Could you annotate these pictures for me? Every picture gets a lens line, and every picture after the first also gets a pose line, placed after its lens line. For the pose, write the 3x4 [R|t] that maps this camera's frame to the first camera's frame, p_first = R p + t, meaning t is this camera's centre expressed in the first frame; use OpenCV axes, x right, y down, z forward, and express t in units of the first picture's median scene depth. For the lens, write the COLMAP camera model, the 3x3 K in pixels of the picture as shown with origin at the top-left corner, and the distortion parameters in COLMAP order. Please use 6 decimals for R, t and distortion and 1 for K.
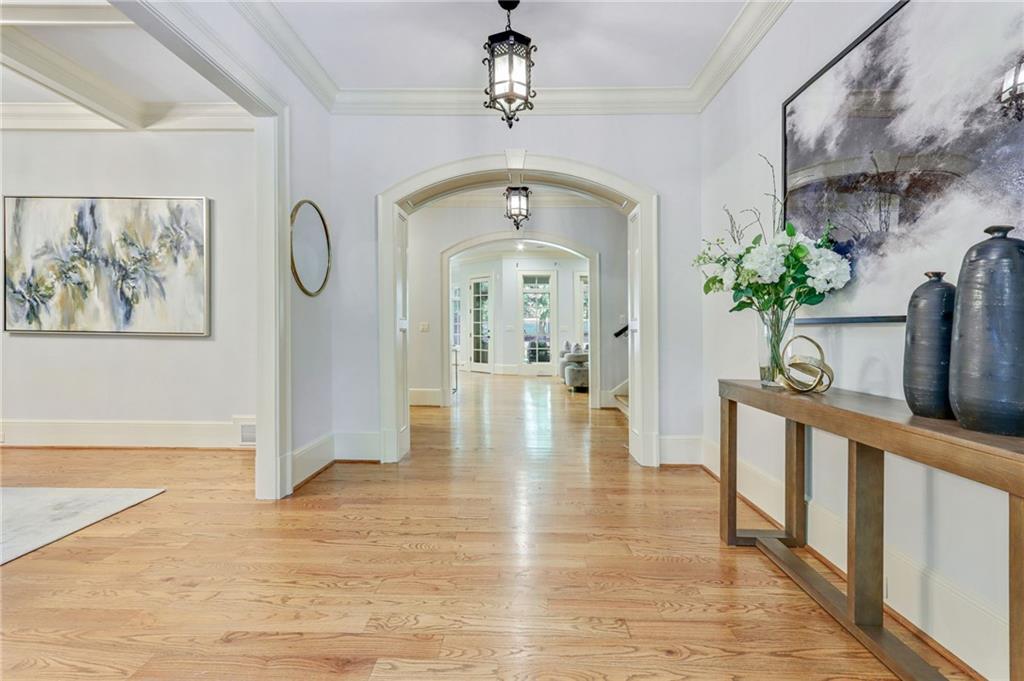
lens RADIAL K [[469.9, 0, 505.5], [0, 469.9, 340.6], [0, 0, 1]] dist [0.003089, 0.000358]
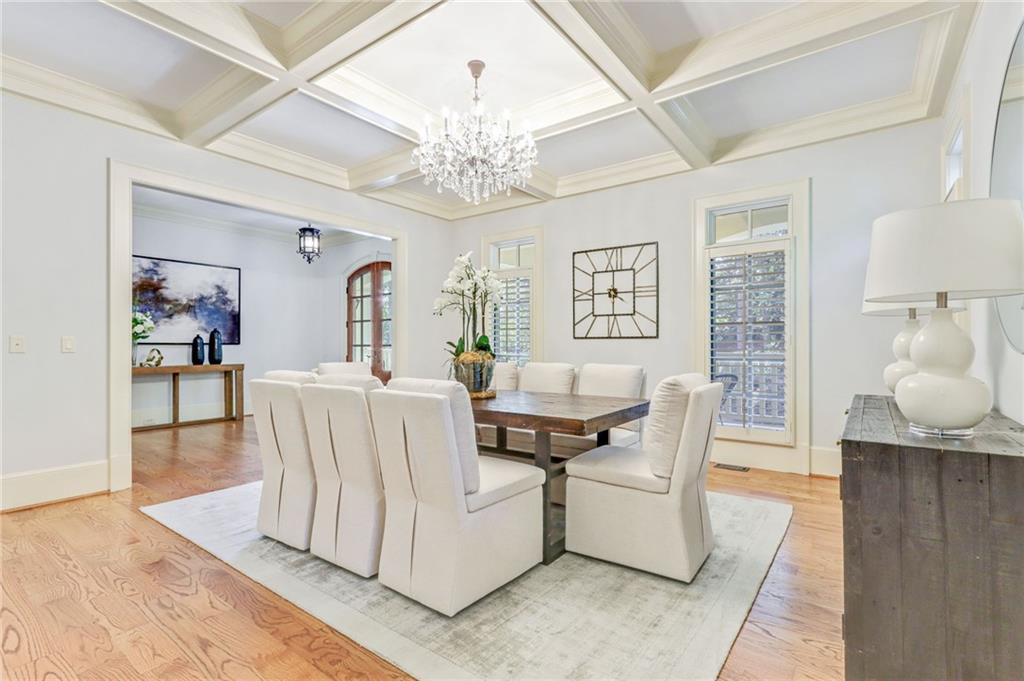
lens RADIAL K [[469.9, 0, 511.7], [0, 469.9, 337.8], [0, 0, 1]] dist [0.003089, 0.000358]
pose [[-0.820761, -0.003435, 0.571262, -1.396739], [0.000287, 0.999979, 0.006424, -0.048640], [-0.571272, 0.005437, -0.820743, 0.996256]]
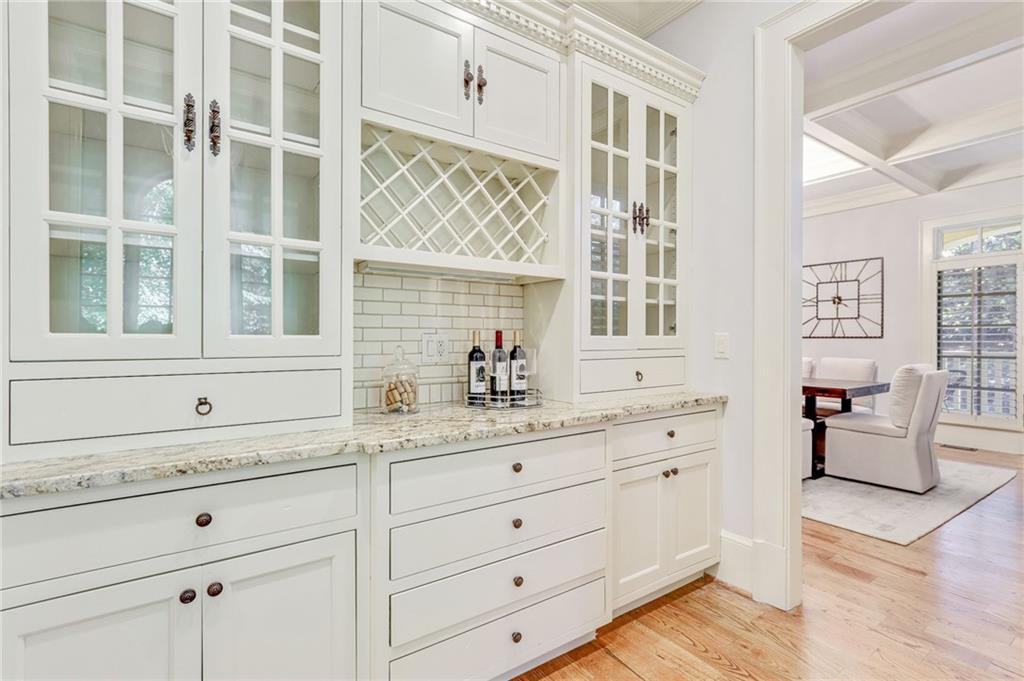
lens RADIAL K [[469.9, 0, 521.9], [0, 469.9, 338.6], [0, 0, 1]] dist [0.003089, 0.000358]
pose [[-0.602211, -0.010853, 0.798263, -1.492072], [0.002248, 0.999881, 0.015290, -0.061205], [-0.798334, 0.011002, -0.602115, 1.492756]]
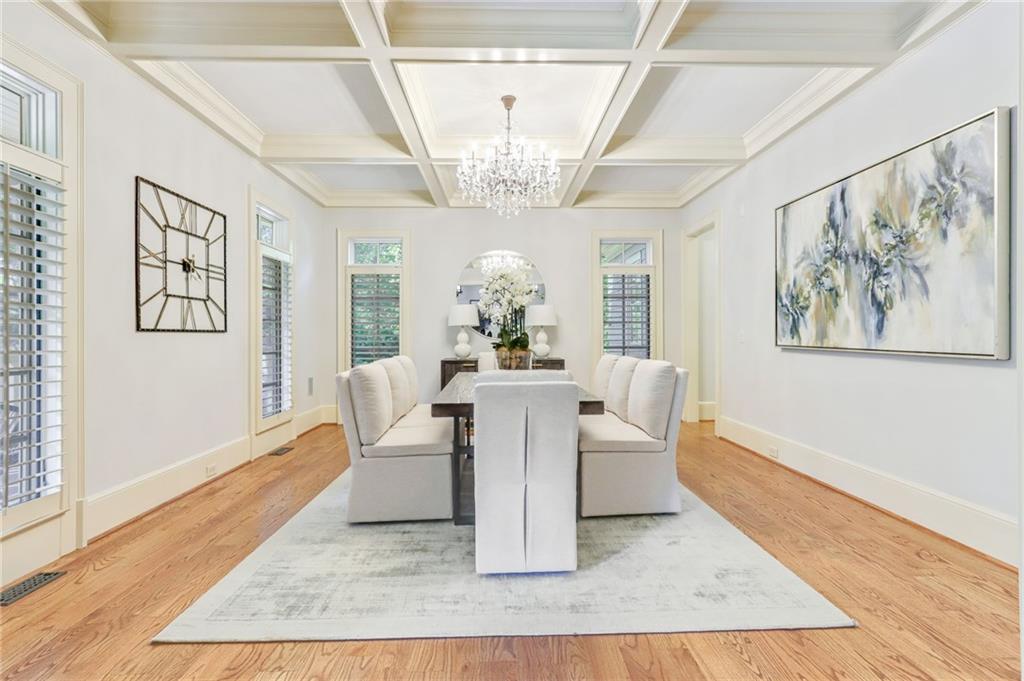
lens RADIAL K [[469.9, 0, 512.0], [0, 469.9, 340.6], [0, 0, 1]] dist [0.003089, 0.000358]
pose [[0.048080, -0.000667, -0.998843, -0.111671], [-0.006474, 0.999979, -0.000979, -0.027709], [0.998822, 0.006514, 0.048075, 0.405721]]
